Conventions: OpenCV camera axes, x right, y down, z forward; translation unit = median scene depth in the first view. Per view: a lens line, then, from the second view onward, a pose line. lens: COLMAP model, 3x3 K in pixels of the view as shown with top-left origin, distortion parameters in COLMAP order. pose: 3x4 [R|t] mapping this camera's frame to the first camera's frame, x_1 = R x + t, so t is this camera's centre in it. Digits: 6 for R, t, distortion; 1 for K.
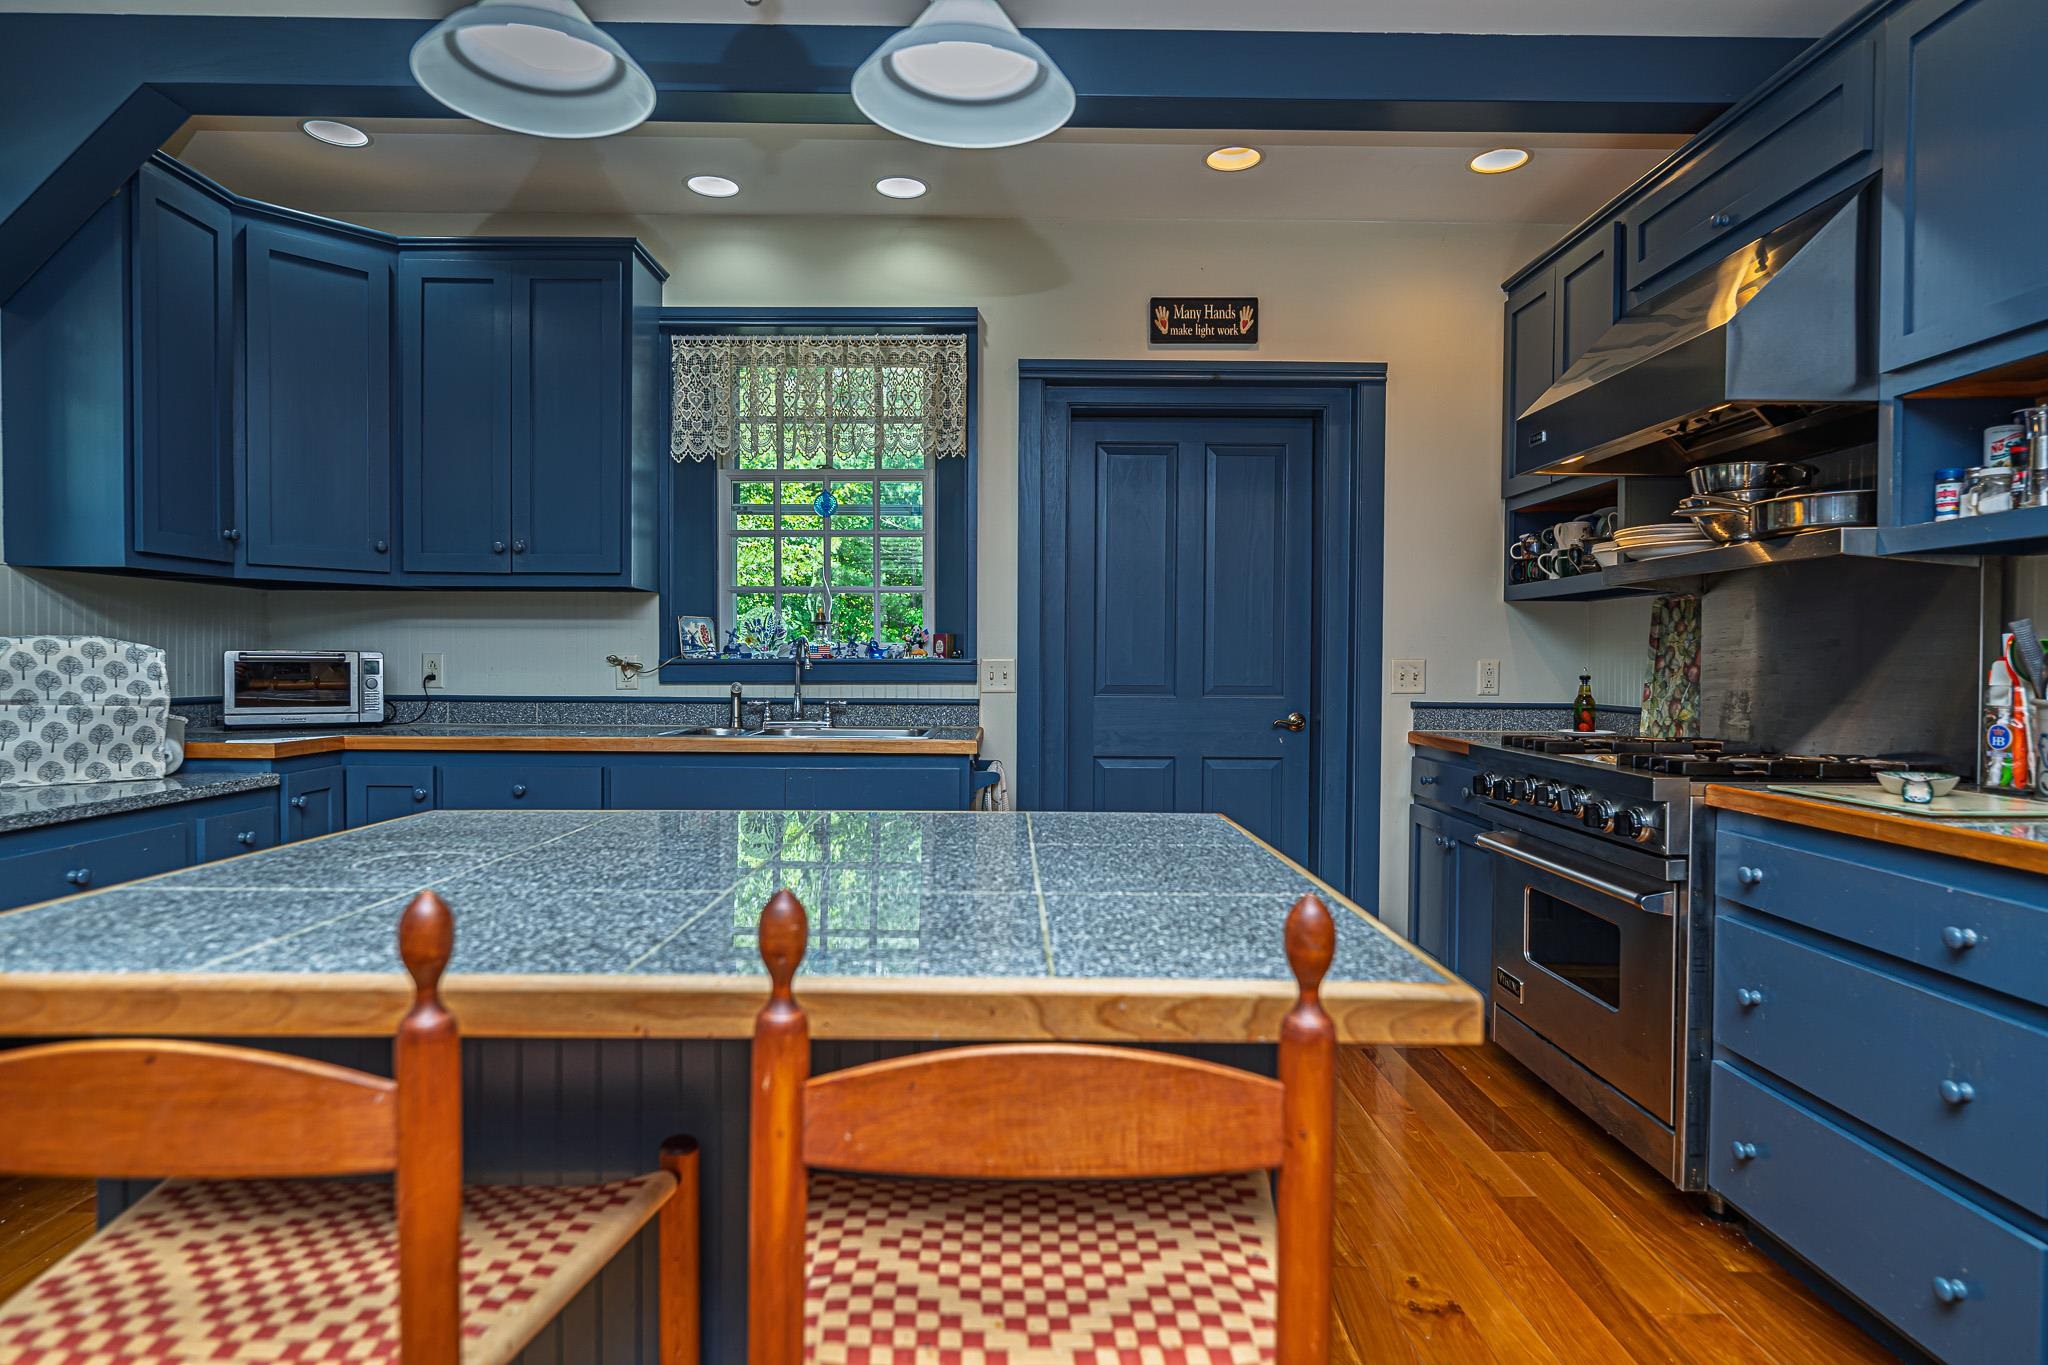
lens RADIAL K [[1203.7, 0, 1101.5], [0, 1203.7, 688.8], [0, 0, 1]] dist [-0.002596, -0.000300]
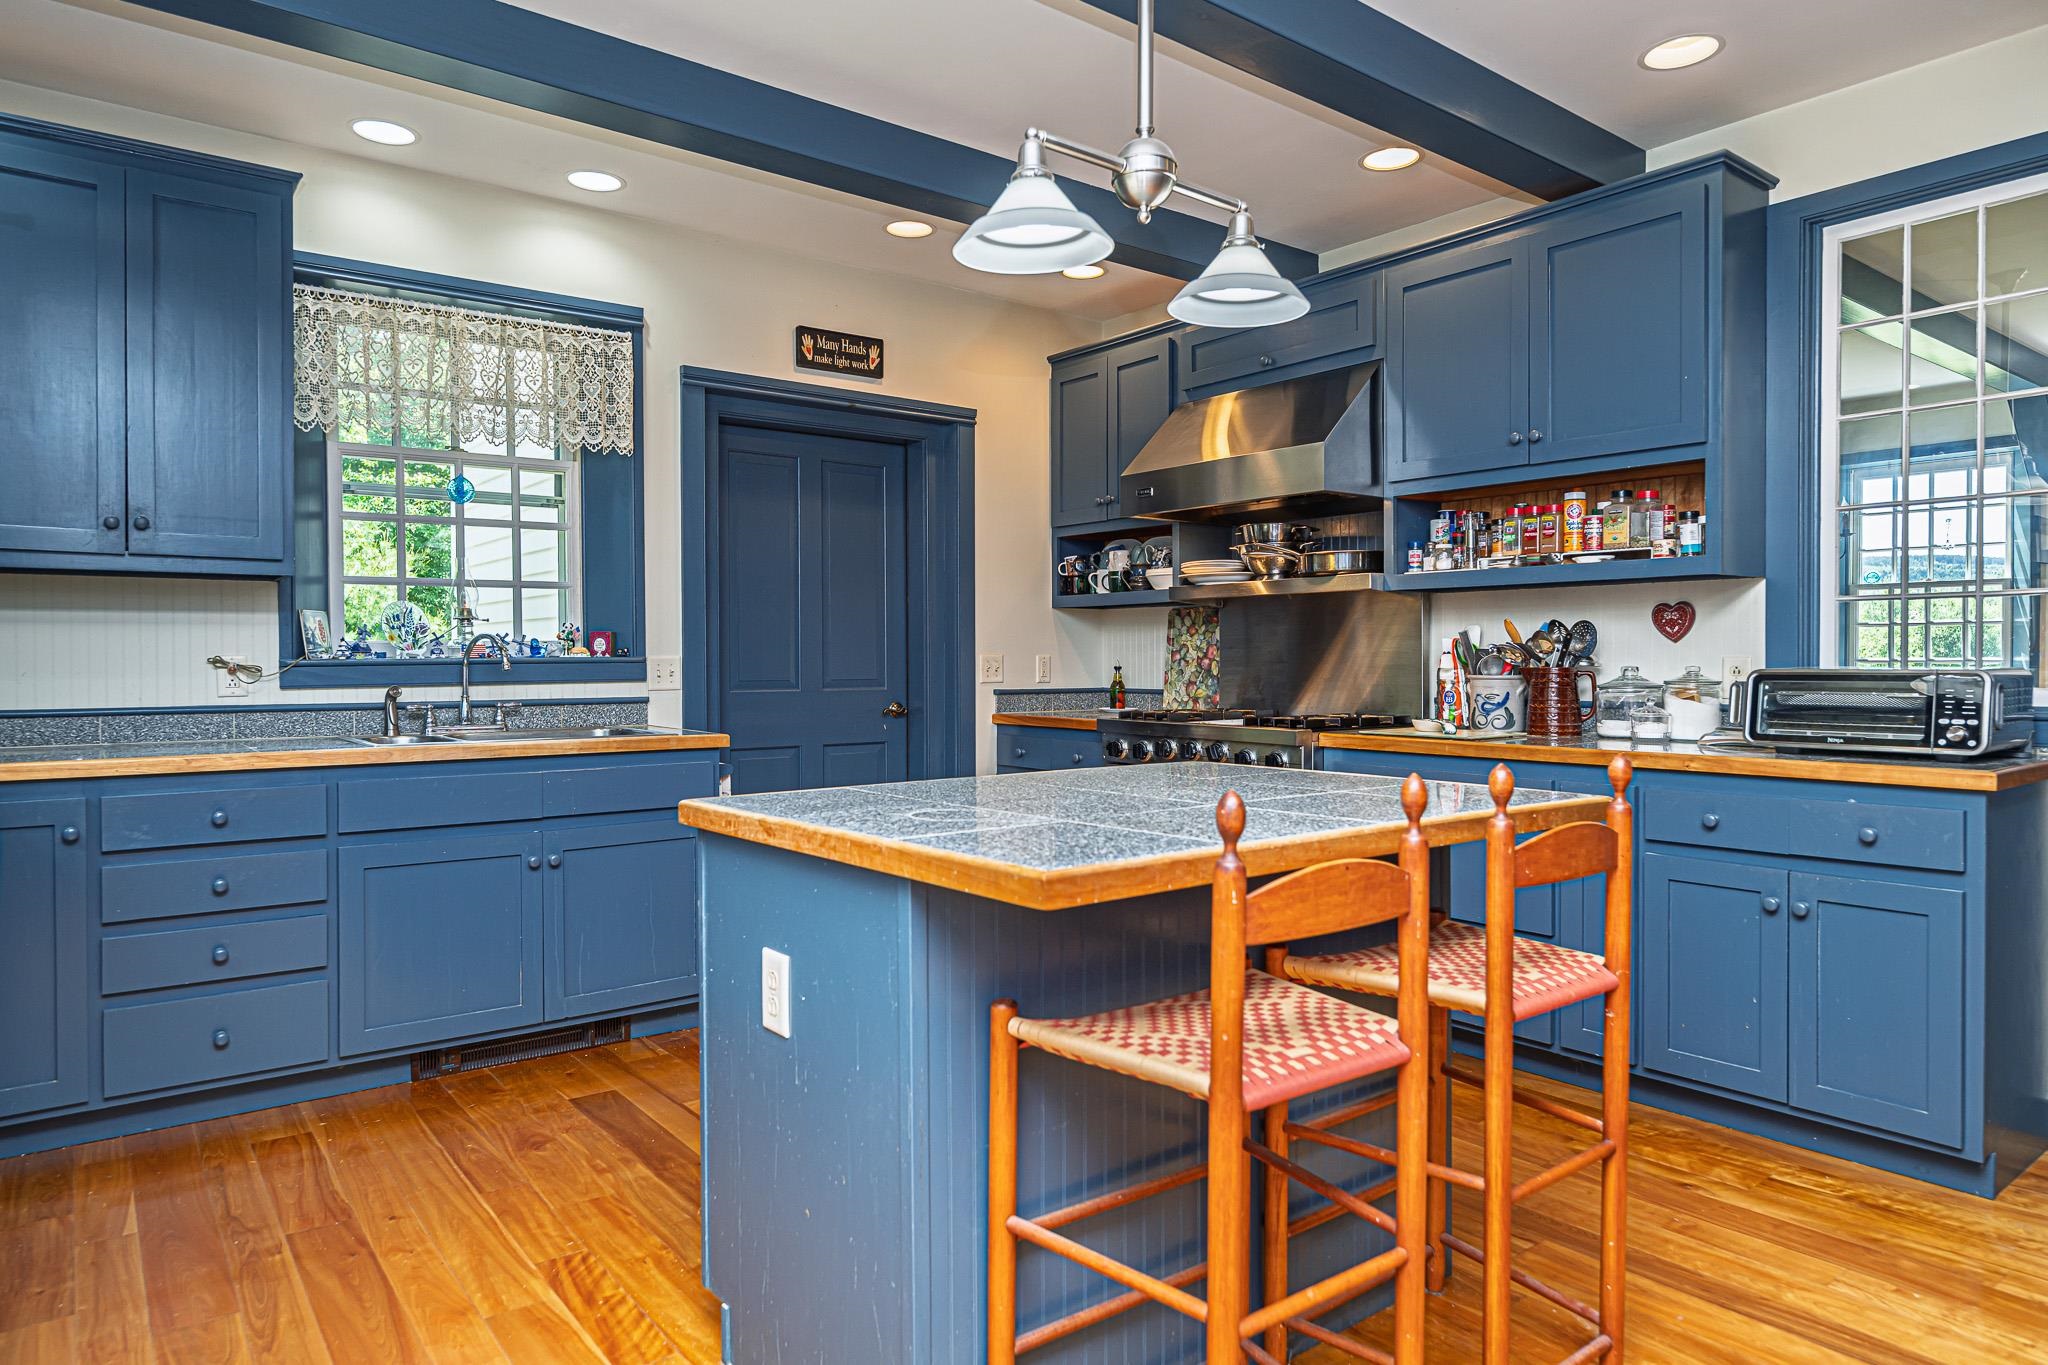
lens RADIAL K [[1242.8, 0, 1231.2], [0, 1242.8, 666.5], [0, 0, 1]] dist [-0.000864, -0.000949]
pose [[0.741380, -0.012786, 0.670964, -0.444992], [0.024244, 0.999676, -0.007738, 0.002929], [-0.670647, 0.022004, 0.741450, -0.096251]]
